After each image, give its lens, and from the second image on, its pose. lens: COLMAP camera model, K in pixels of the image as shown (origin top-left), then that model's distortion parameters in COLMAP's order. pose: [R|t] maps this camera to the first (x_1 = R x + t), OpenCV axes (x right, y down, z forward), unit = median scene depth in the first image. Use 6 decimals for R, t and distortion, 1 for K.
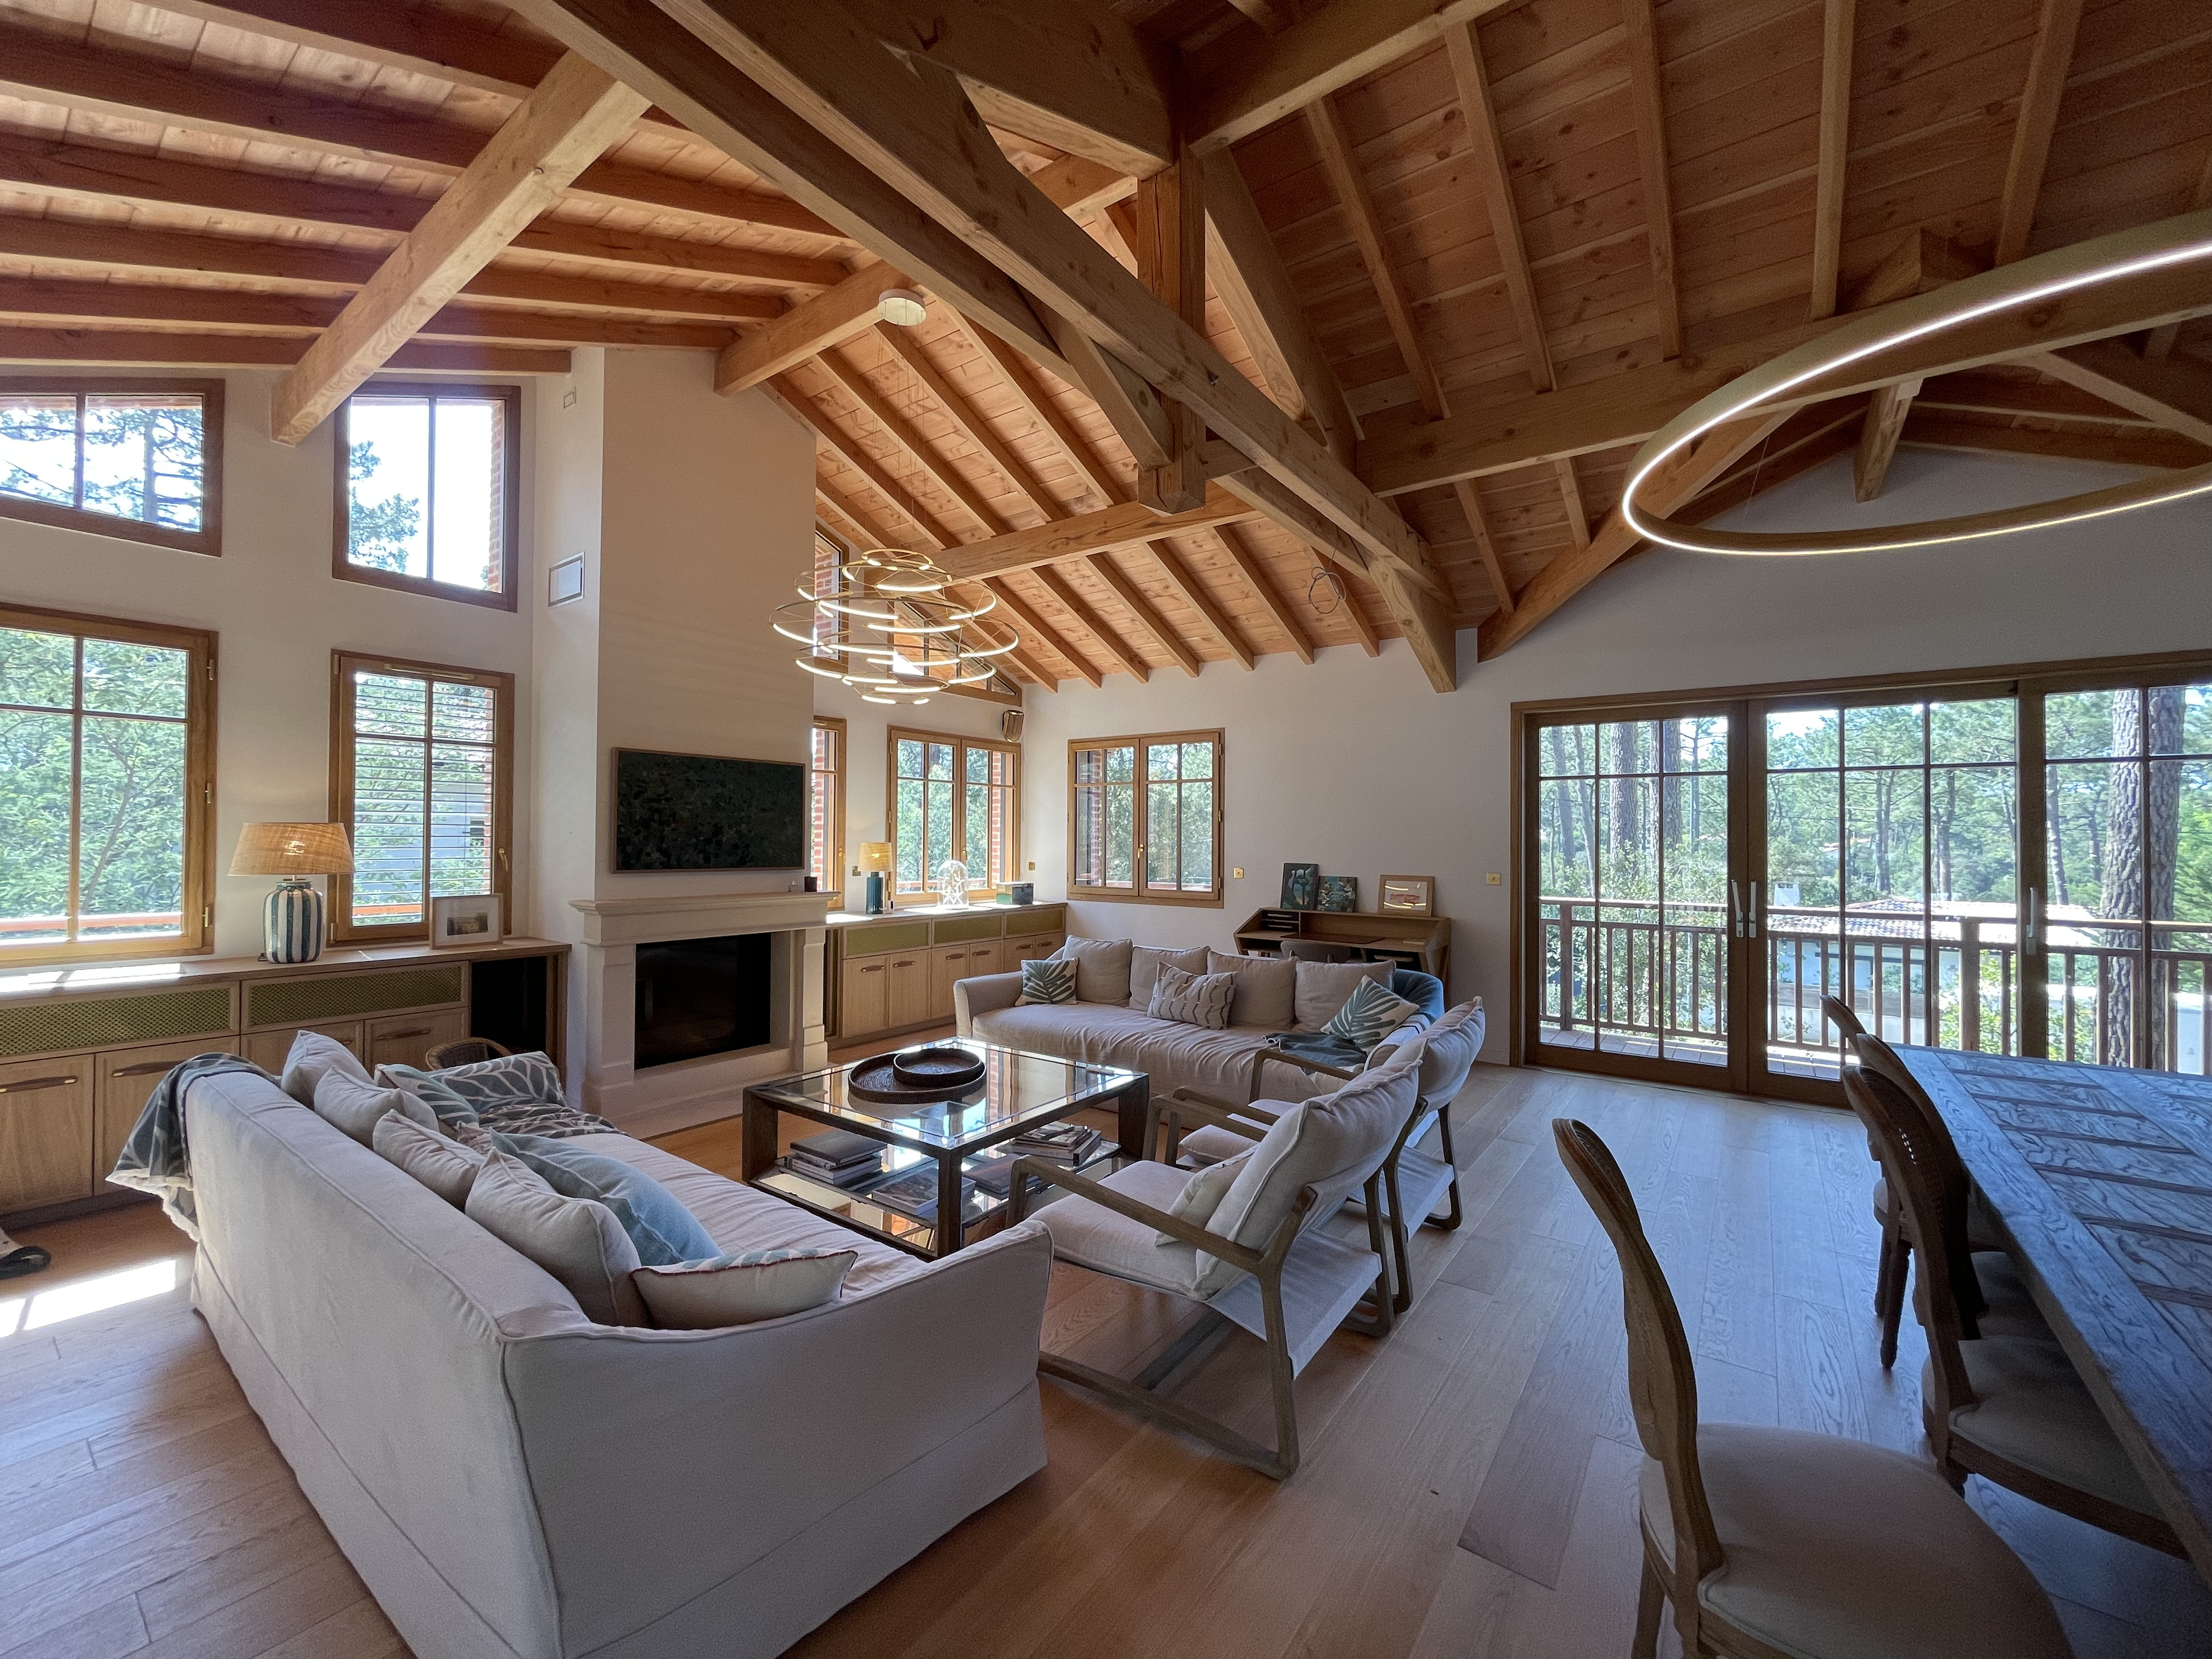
lens RADIAL K [[880.8, 0, 1096.0], [0, 880.8, 835.0], [0, 0, 1]] dist [0.000880, -0.000515]
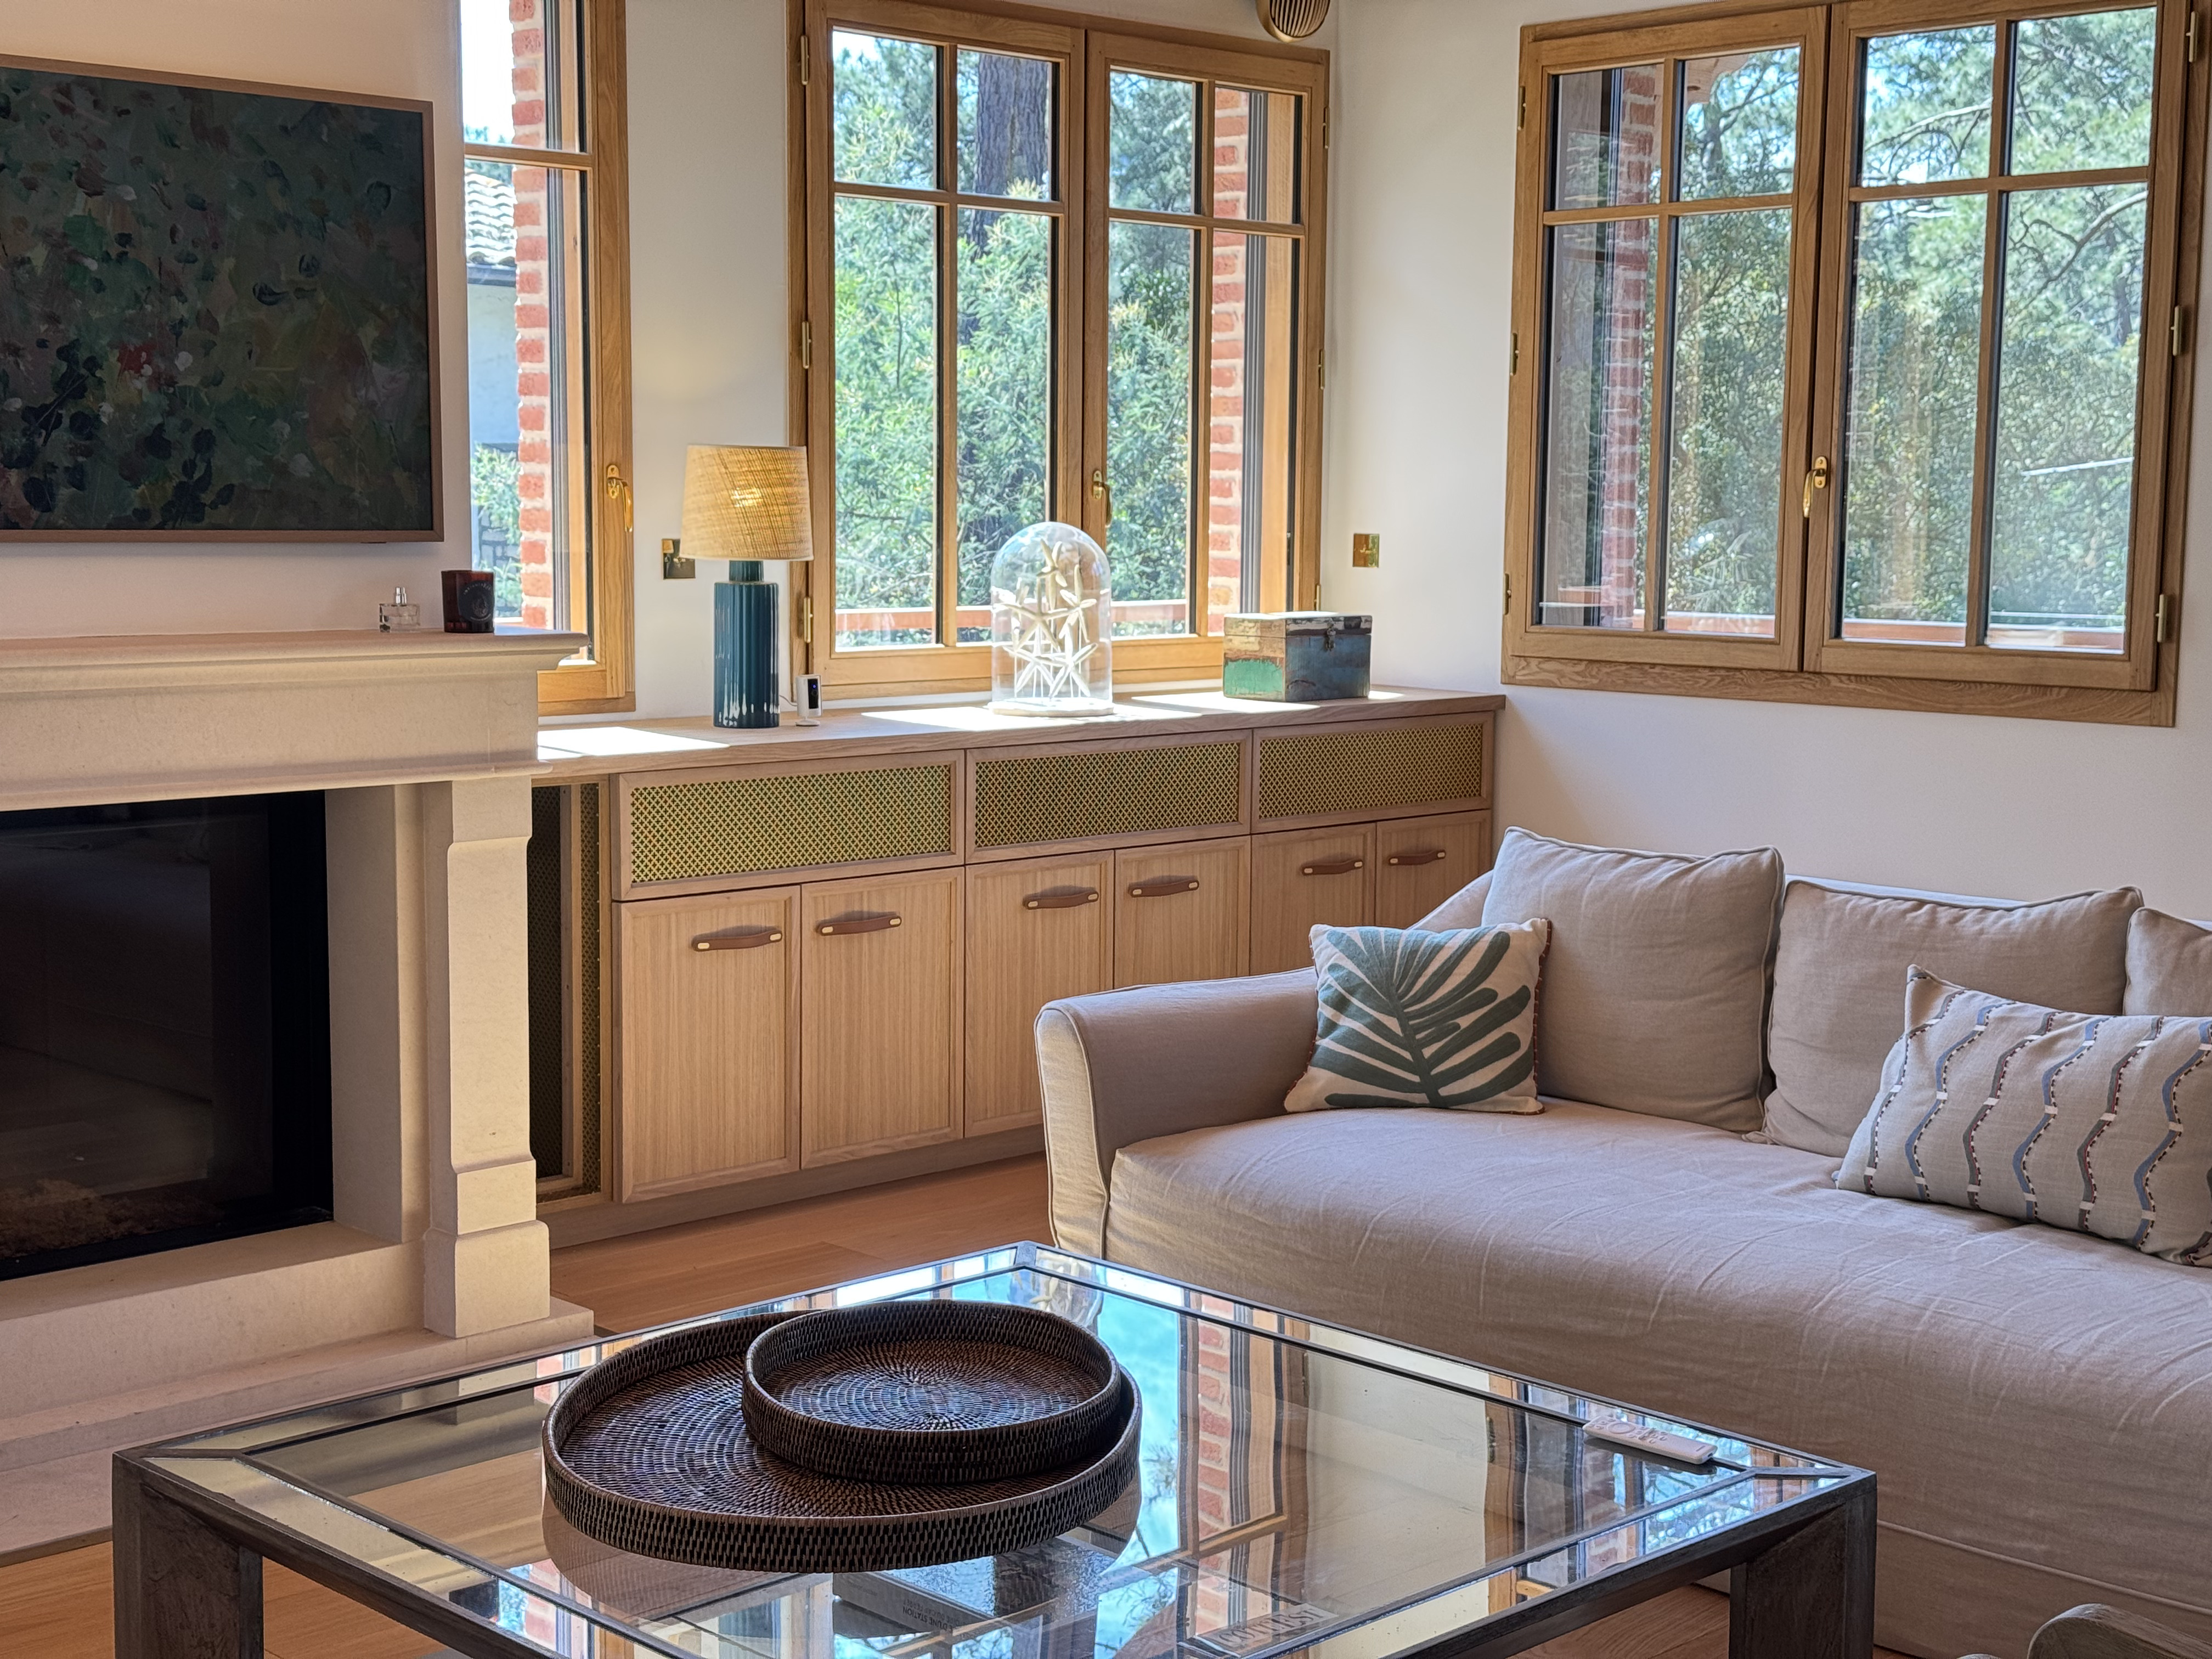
lens RADIAL K [[3057.2, 0, 1108.6], [0, 3057.2, 816.5], [0, 0, 1]] dist [0.127811, 0.000000]
pose [[0.987206, 0.020151, -0.158171, -0.007034], [-0.002022, 0.993485, 0.113945, 0.015834], [0.159436, -0.112167, 0.980815, 0.164435]]
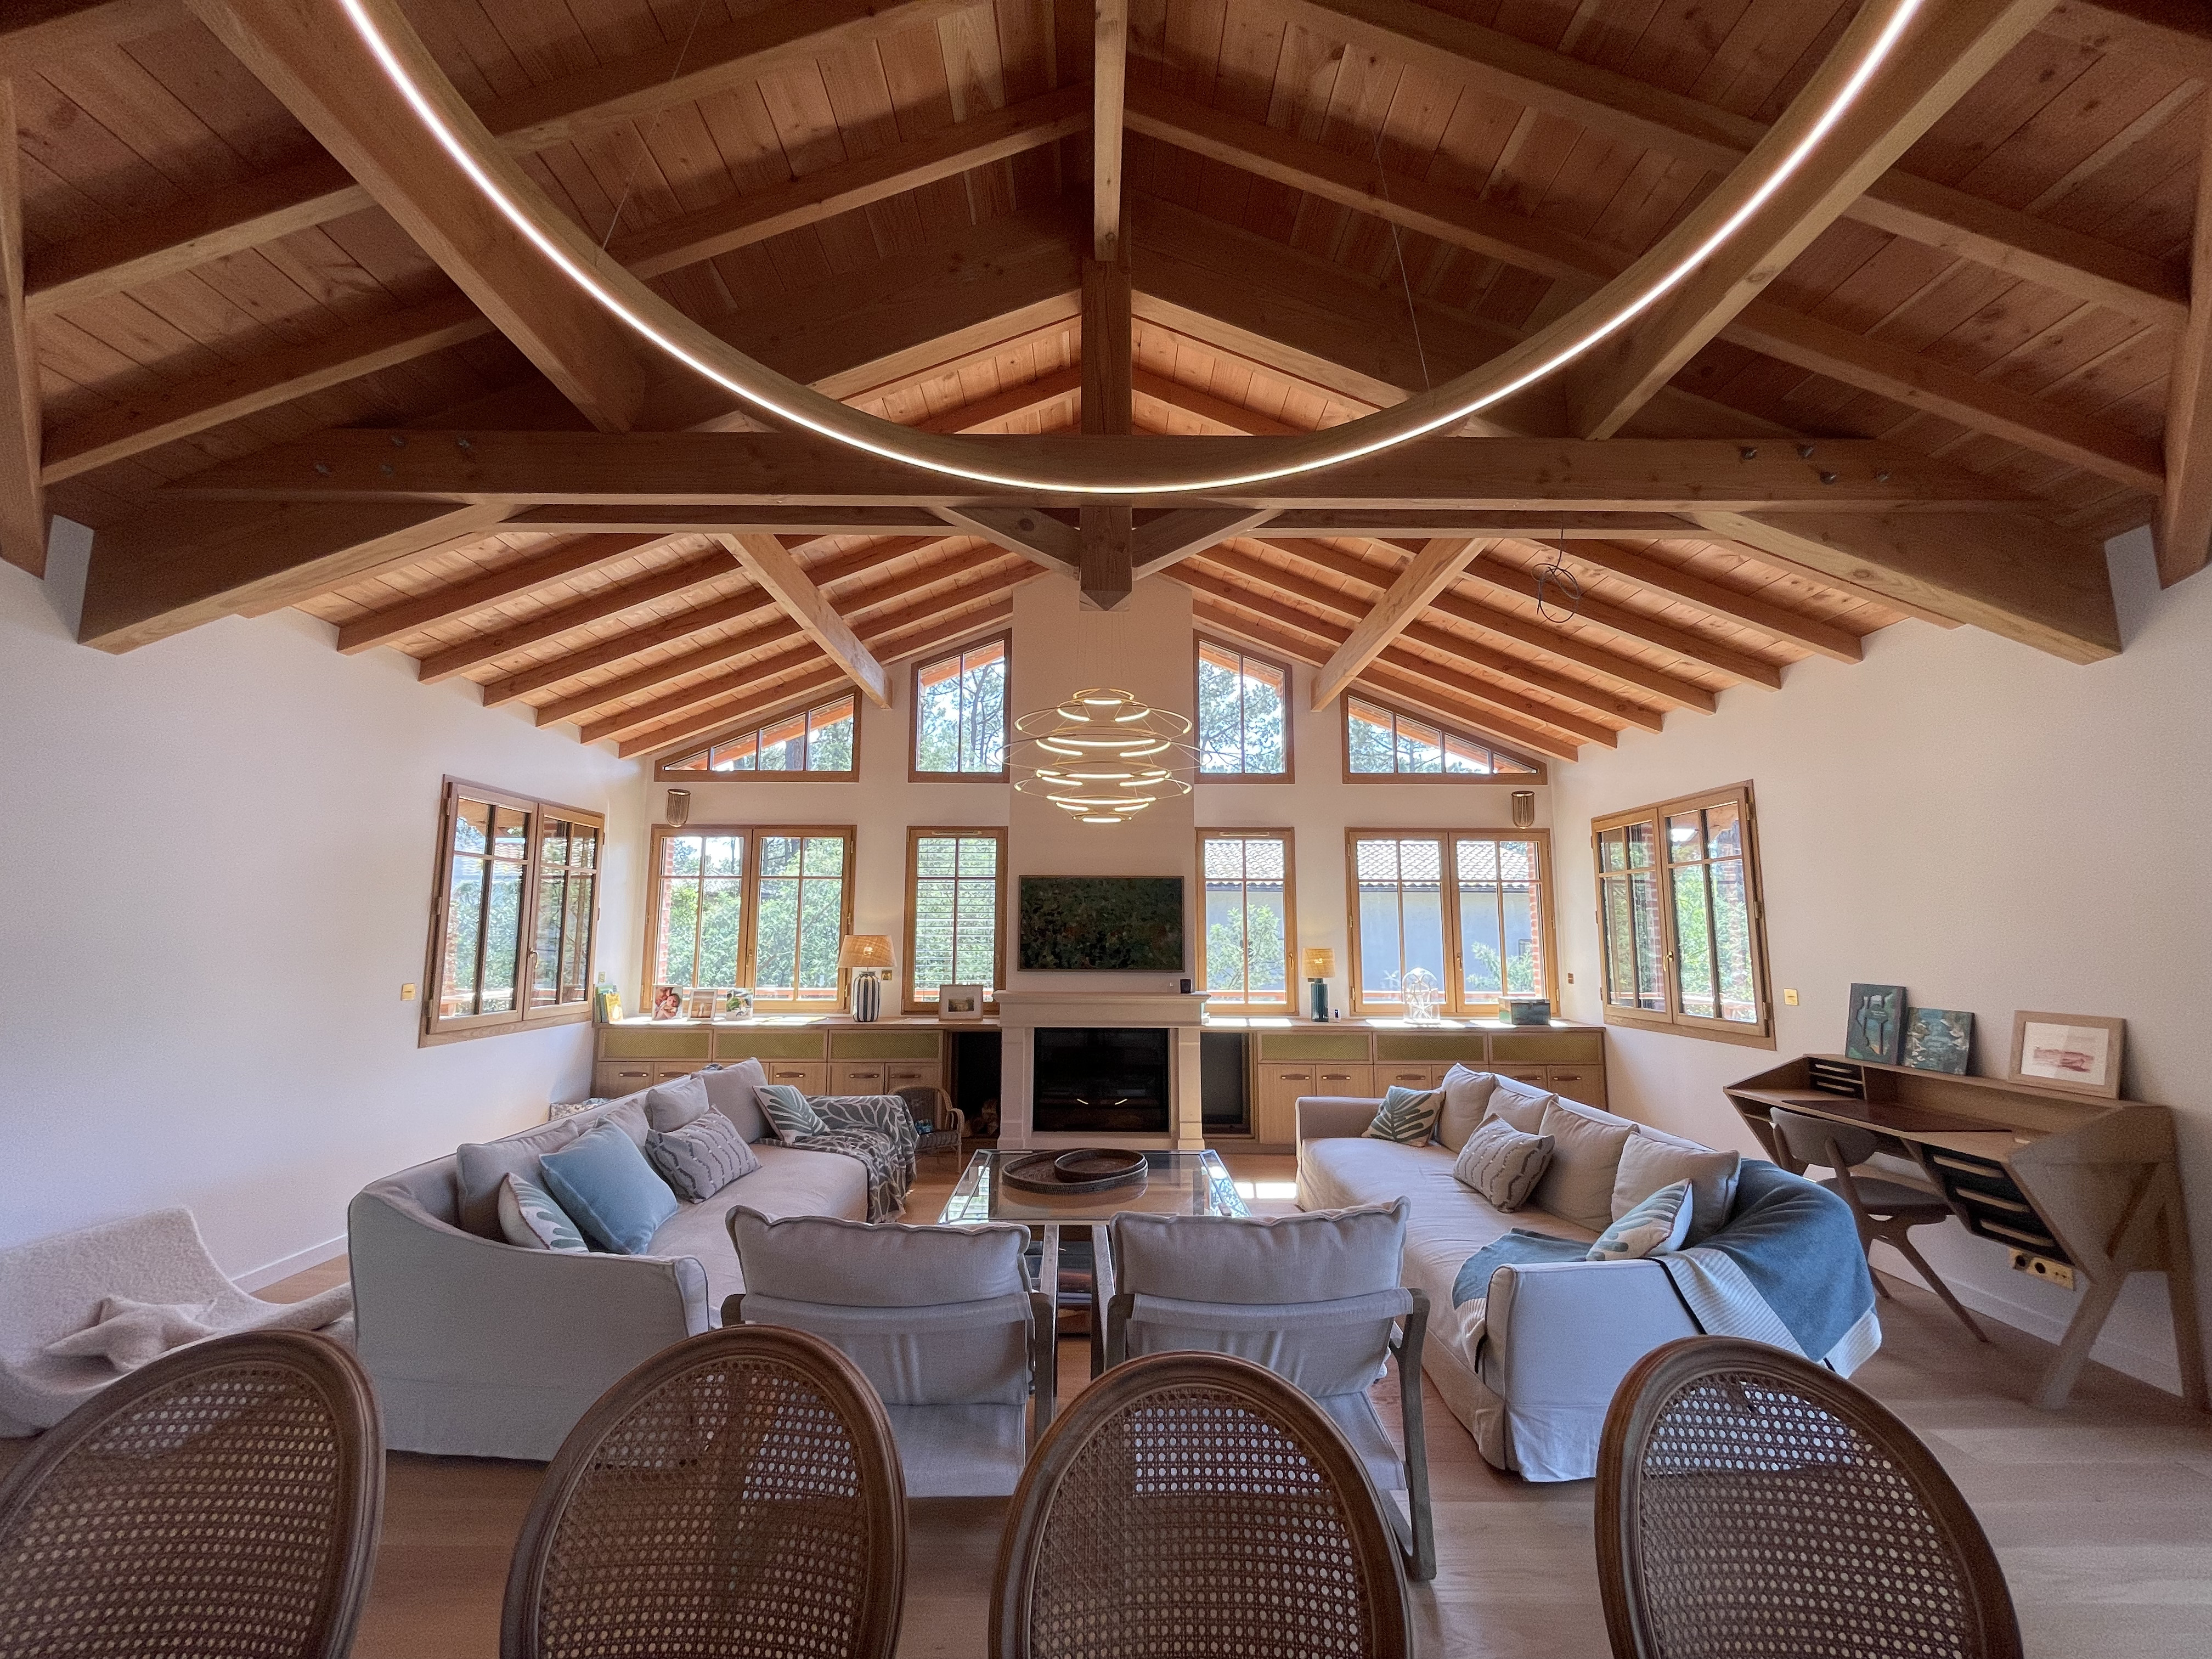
lens RADIAL K [[880.8, 0, 1094.9], [0, 880.8, 827.2], [0, 0, 1]] dist [0.000880, -0.000515]
pose [[0.600339, -0.106121, -0.792674, 0.470008], [0.004478, 0.991588, -0.129359, 0.000788], [0.799733, 0.074110, 0.595764, 0.239114]]
